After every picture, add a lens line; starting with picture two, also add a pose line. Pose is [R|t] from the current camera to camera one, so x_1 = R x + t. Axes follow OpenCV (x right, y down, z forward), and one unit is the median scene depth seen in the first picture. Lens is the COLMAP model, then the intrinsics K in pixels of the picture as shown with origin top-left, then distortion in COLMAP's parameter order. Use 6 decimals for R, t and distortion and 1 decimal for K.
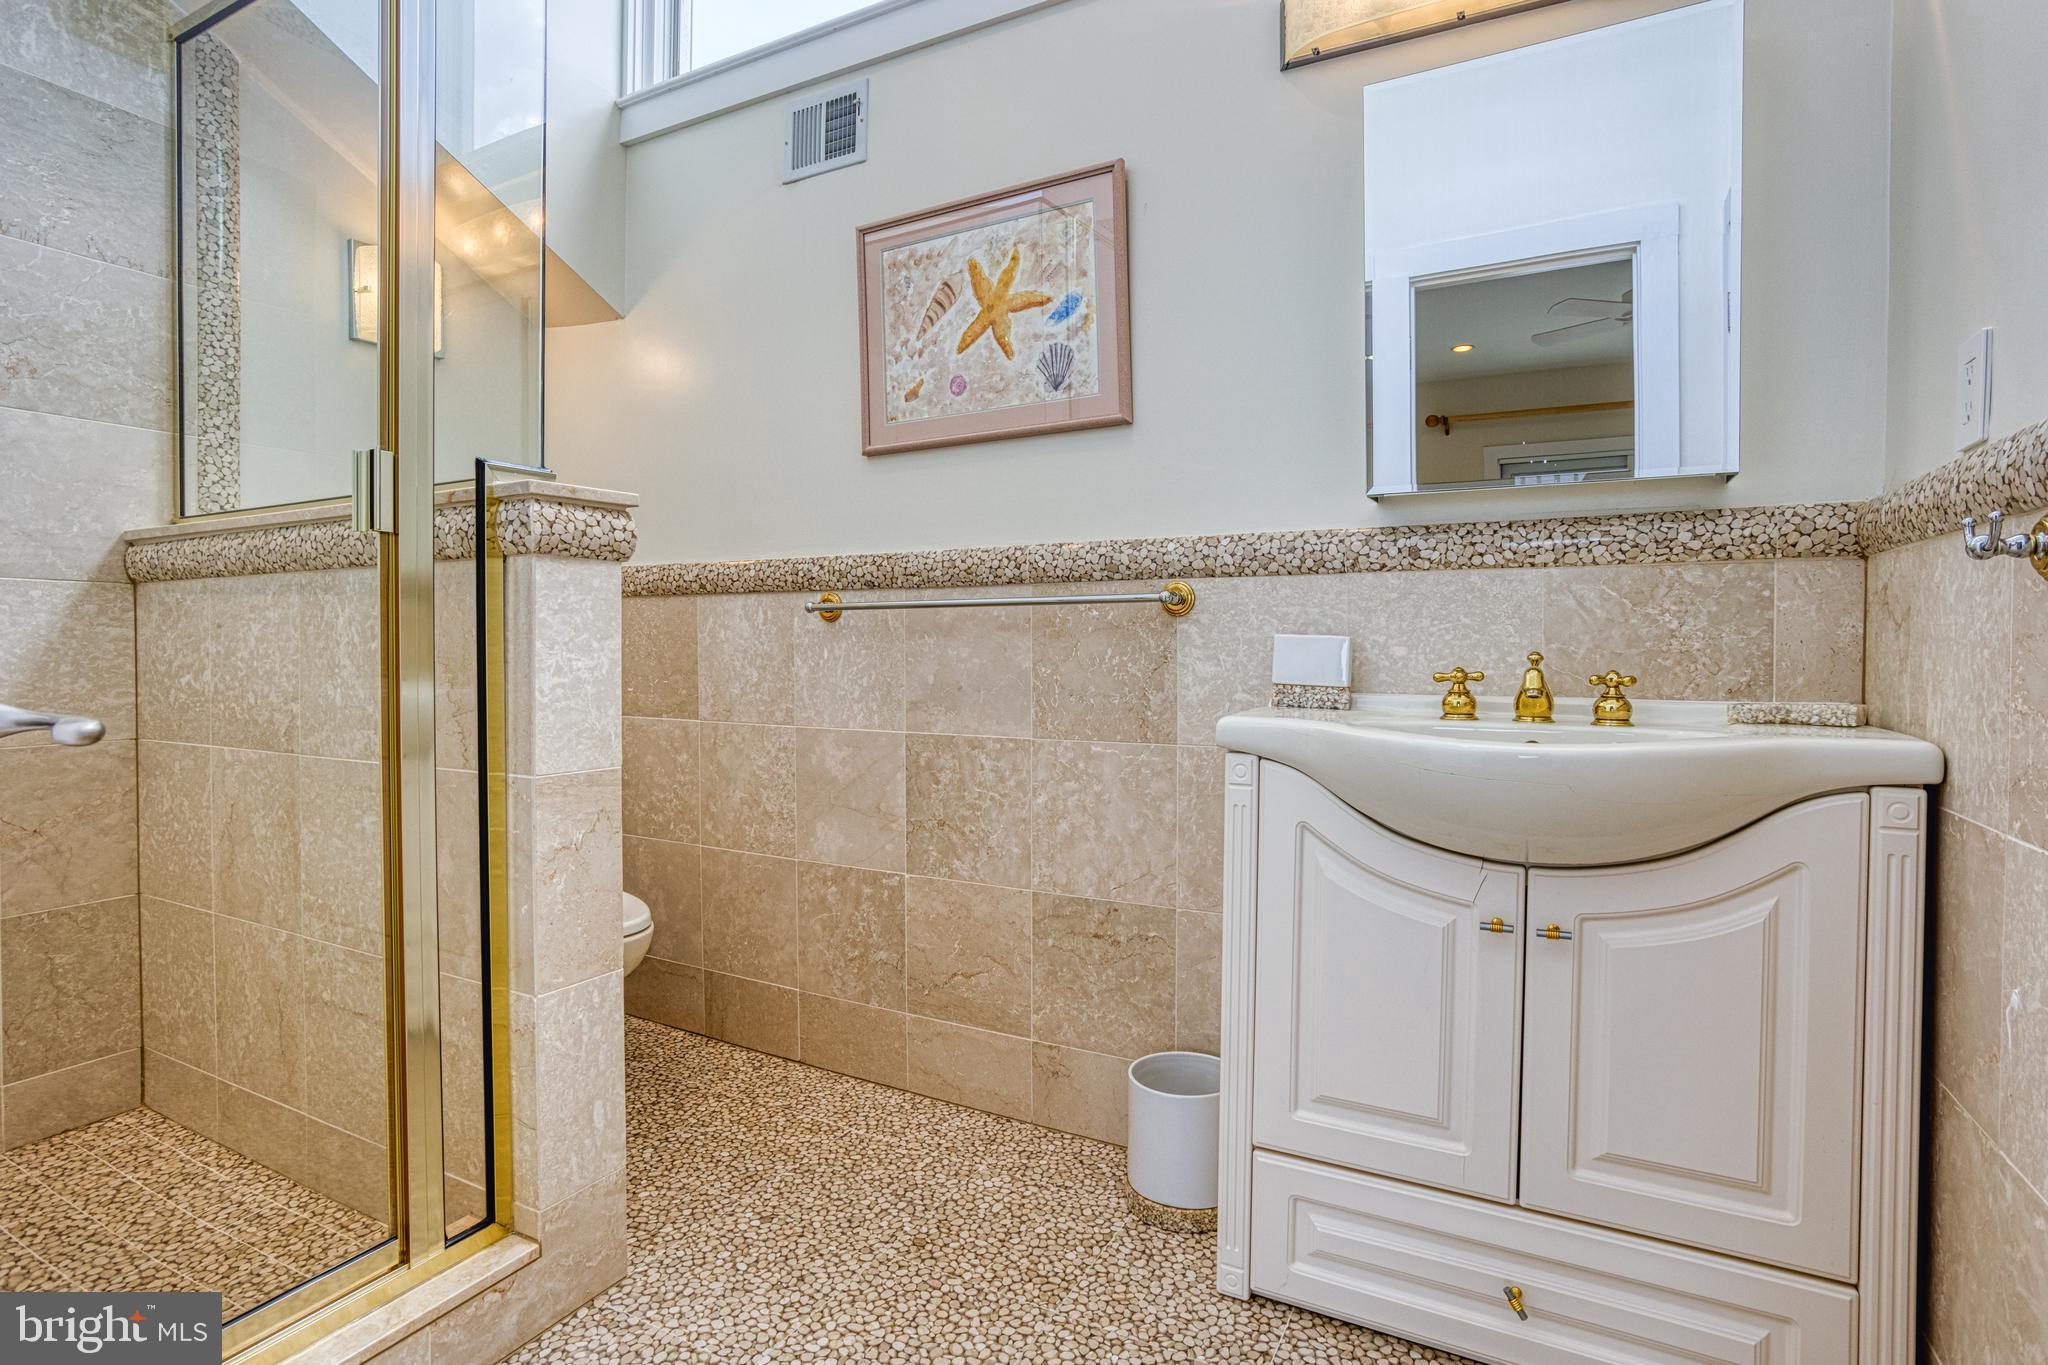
lens RADIAL K [[1034.9, 0, 1030.5], [0, 1034.9, 666.2], [0, 0, 1]] dist [-0.052322, 0.027862]
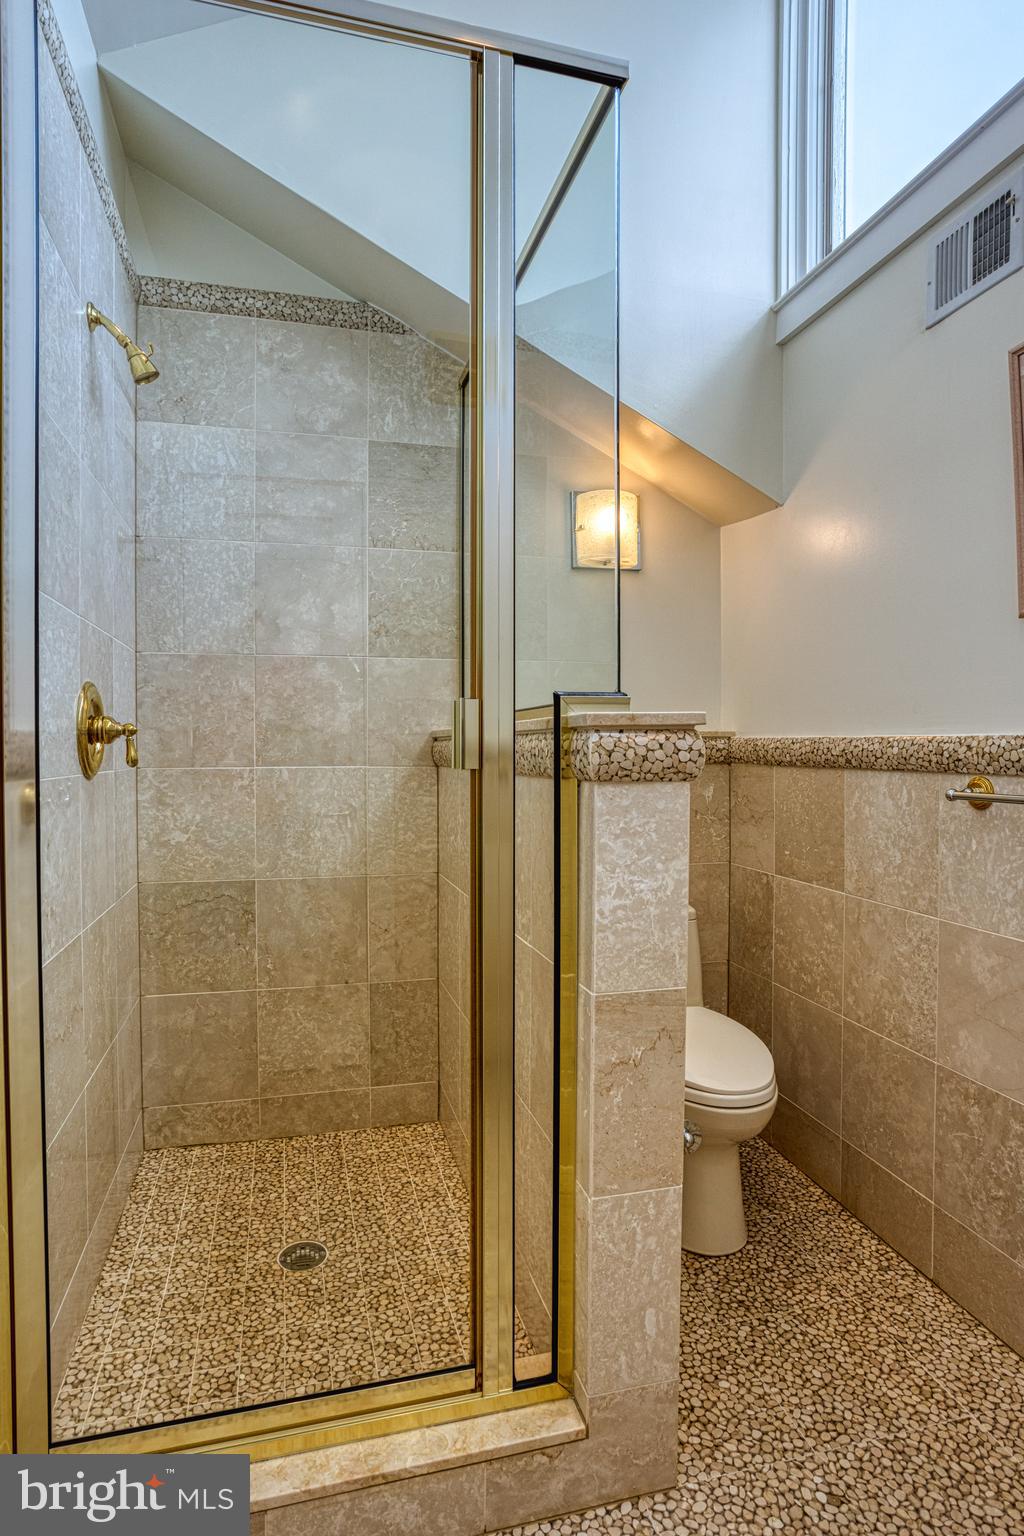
lens RADIAL K [[818.6, 0, 503.2], [0, 818.6, 756.6], [0, 0, 1]] dist [-0.053437, 0.027207]
pose [[0.666600, 0.014404, -0.745276, 0.057349], [-0.009894, 0.999896, 0.010474, -0.110882], [0.745350, 0.000392, 0.666674, 0.287552]]
